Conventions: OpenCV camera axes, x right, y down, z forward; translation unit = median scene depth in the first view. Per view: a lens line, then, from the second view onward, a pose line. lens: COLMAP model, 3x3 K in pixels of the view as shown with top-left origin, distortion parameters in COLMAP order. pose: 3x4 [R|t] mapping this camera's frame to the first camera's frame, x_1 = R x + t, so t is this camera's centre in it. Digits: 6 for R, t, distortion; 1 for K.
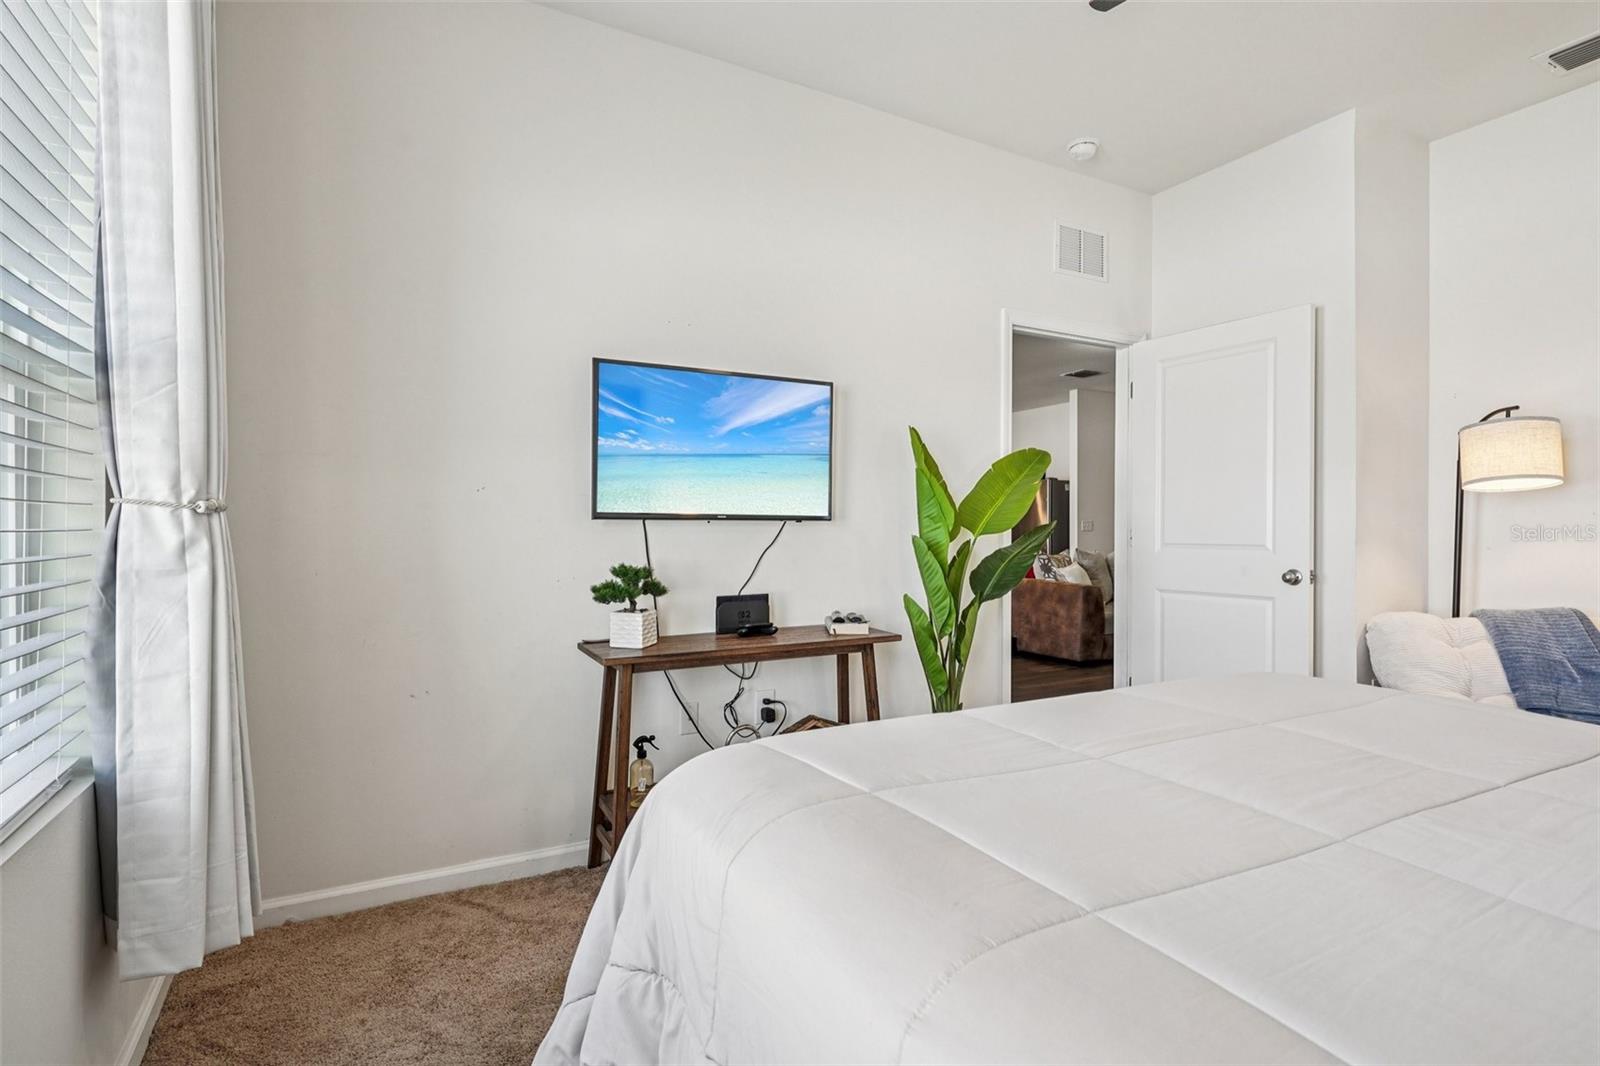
lens RADIAL K [[782.2, 0, 795.4], [0, 782.2, 530.8], [0, 0, 1]] dist [0.005410, -0.001896]
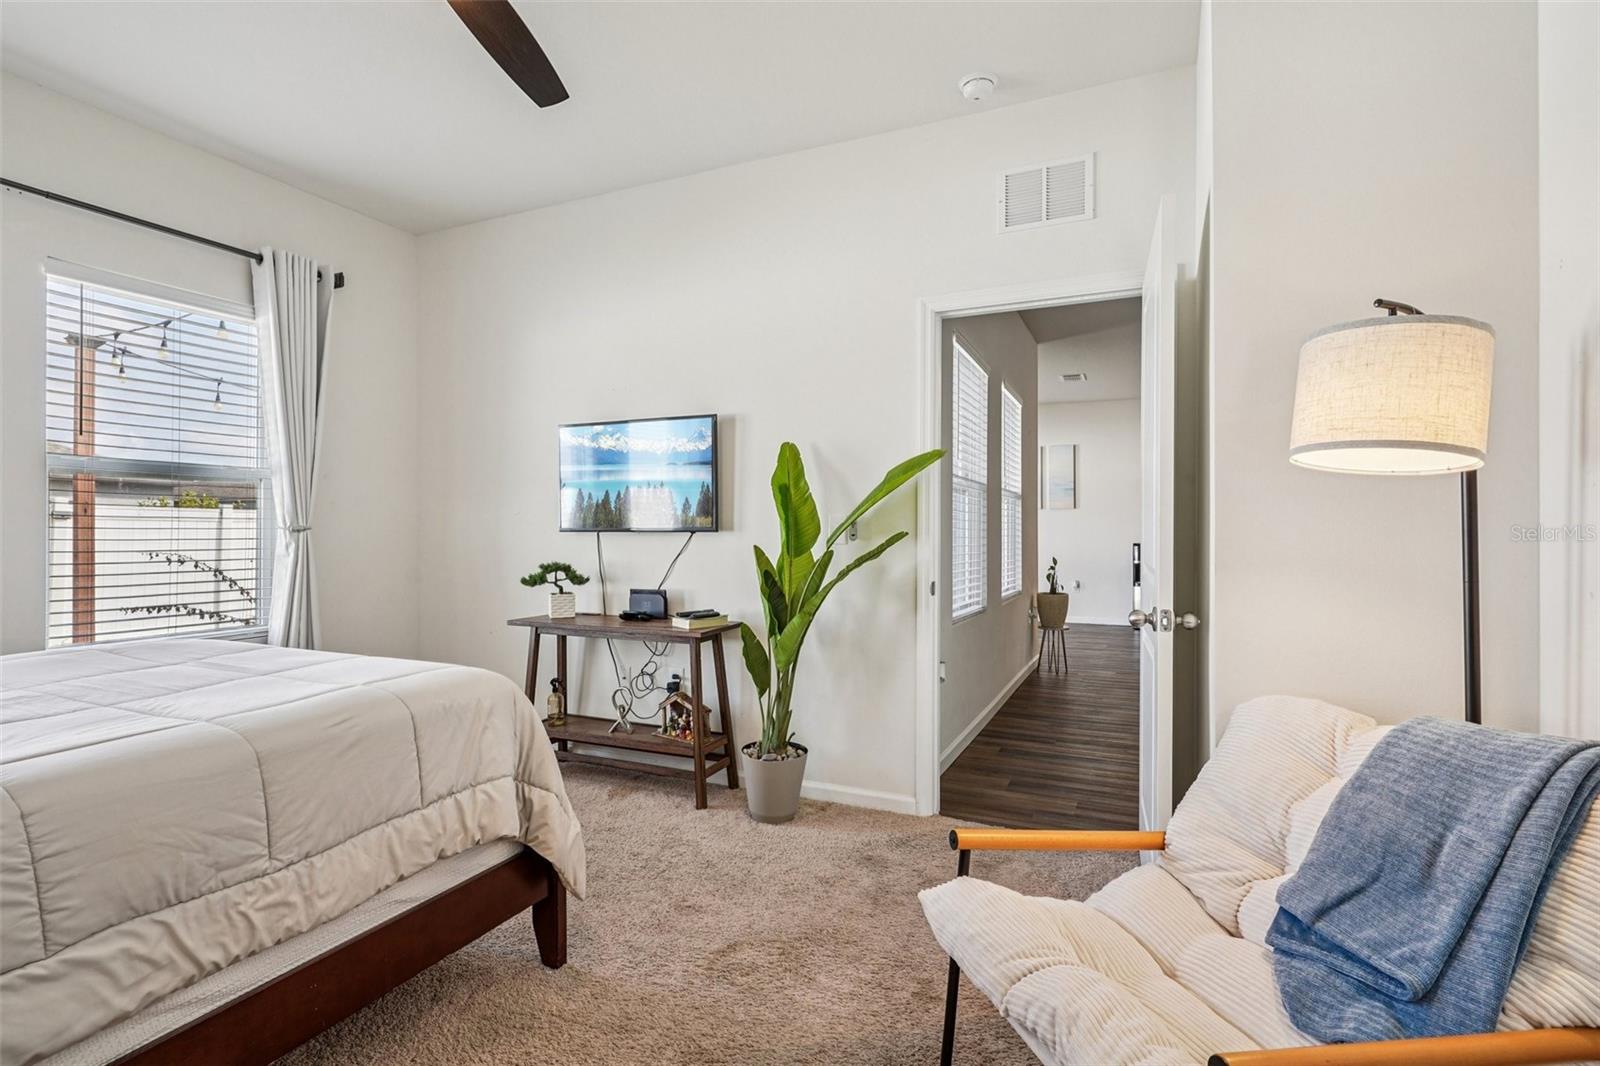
lens RADIAL K [[782.2, 0, 801.7], [0, 782.2, 541.5], [0, 0, 1]] dist [0.005410, -0.001896]
pose [[0.608288, 0.016660, -0.793541, 0.485349], [-0.003728, 0.999829, 0.018133, -0.009527], [0.793707, -0.008072, 0.608246, 0.177742]]
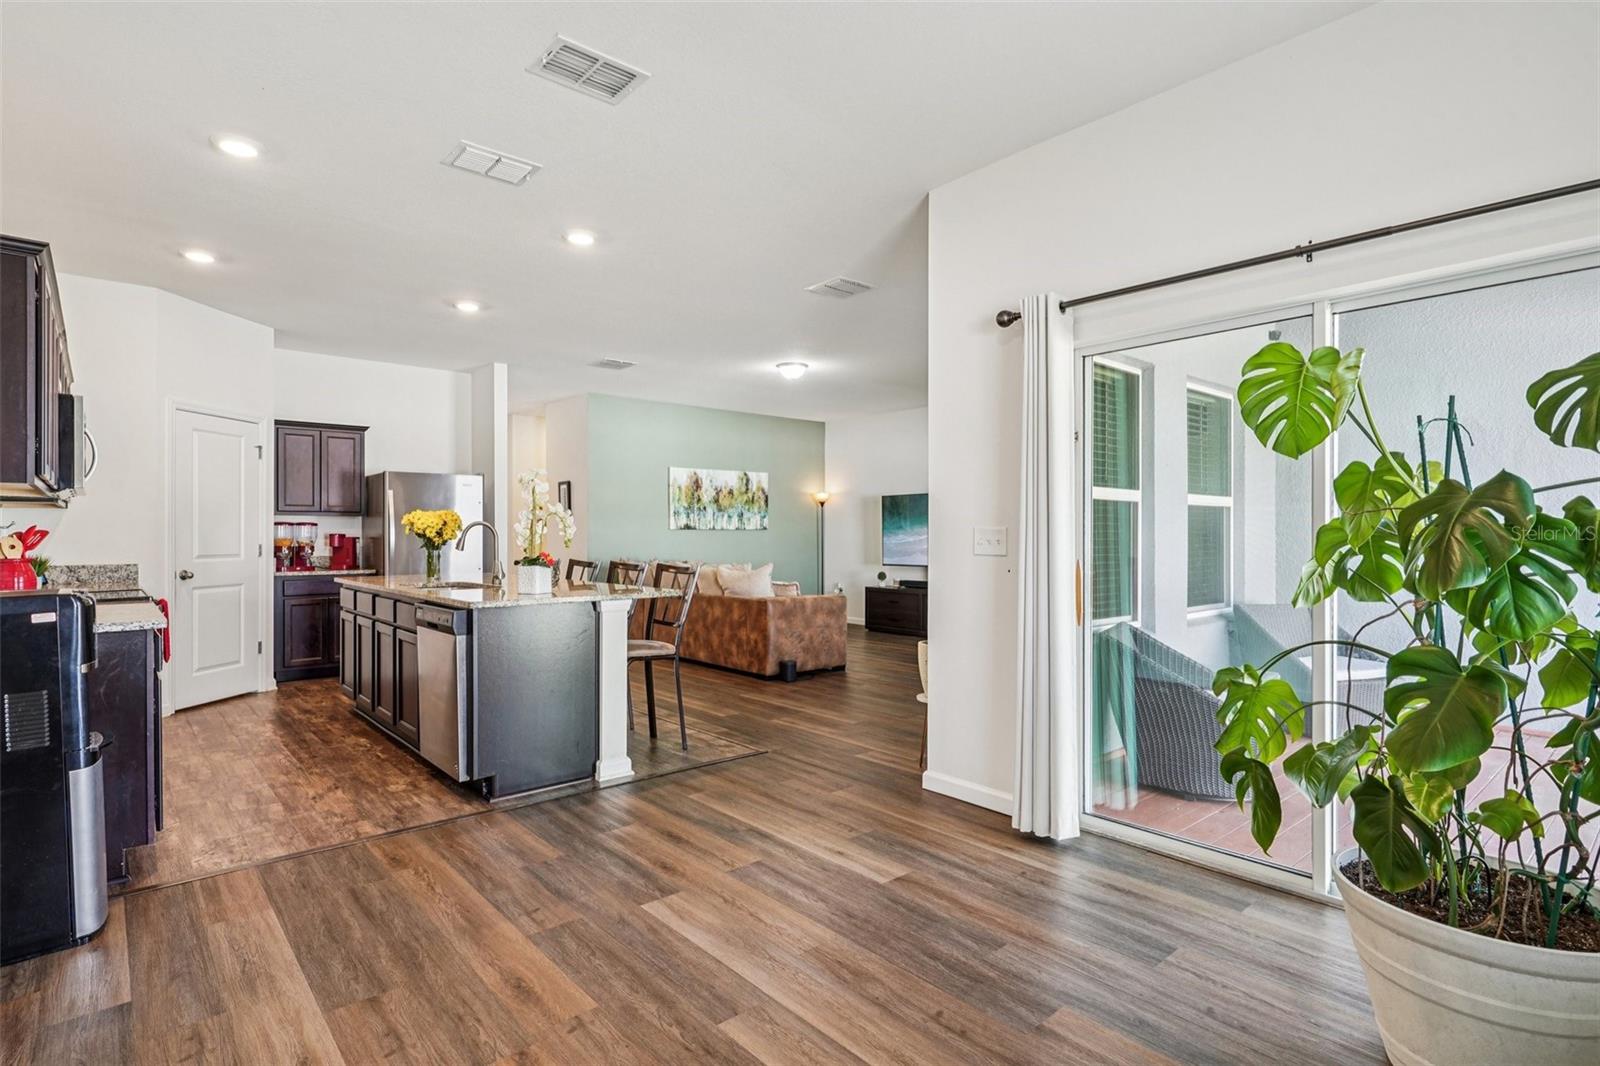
lens RADIAL K [[793.6, 0, 800.9], [0, 793.6, 527.1], [0, 0, 1]] dist [0.002975, -0.001773]
pose [[-0.228381, 0.018117, 0.973403, -0.676326], [0.009143, 0.999823, -0.016463, -0.006261], [-0.973529, 0.005140, -0.228506, 1.274907]]
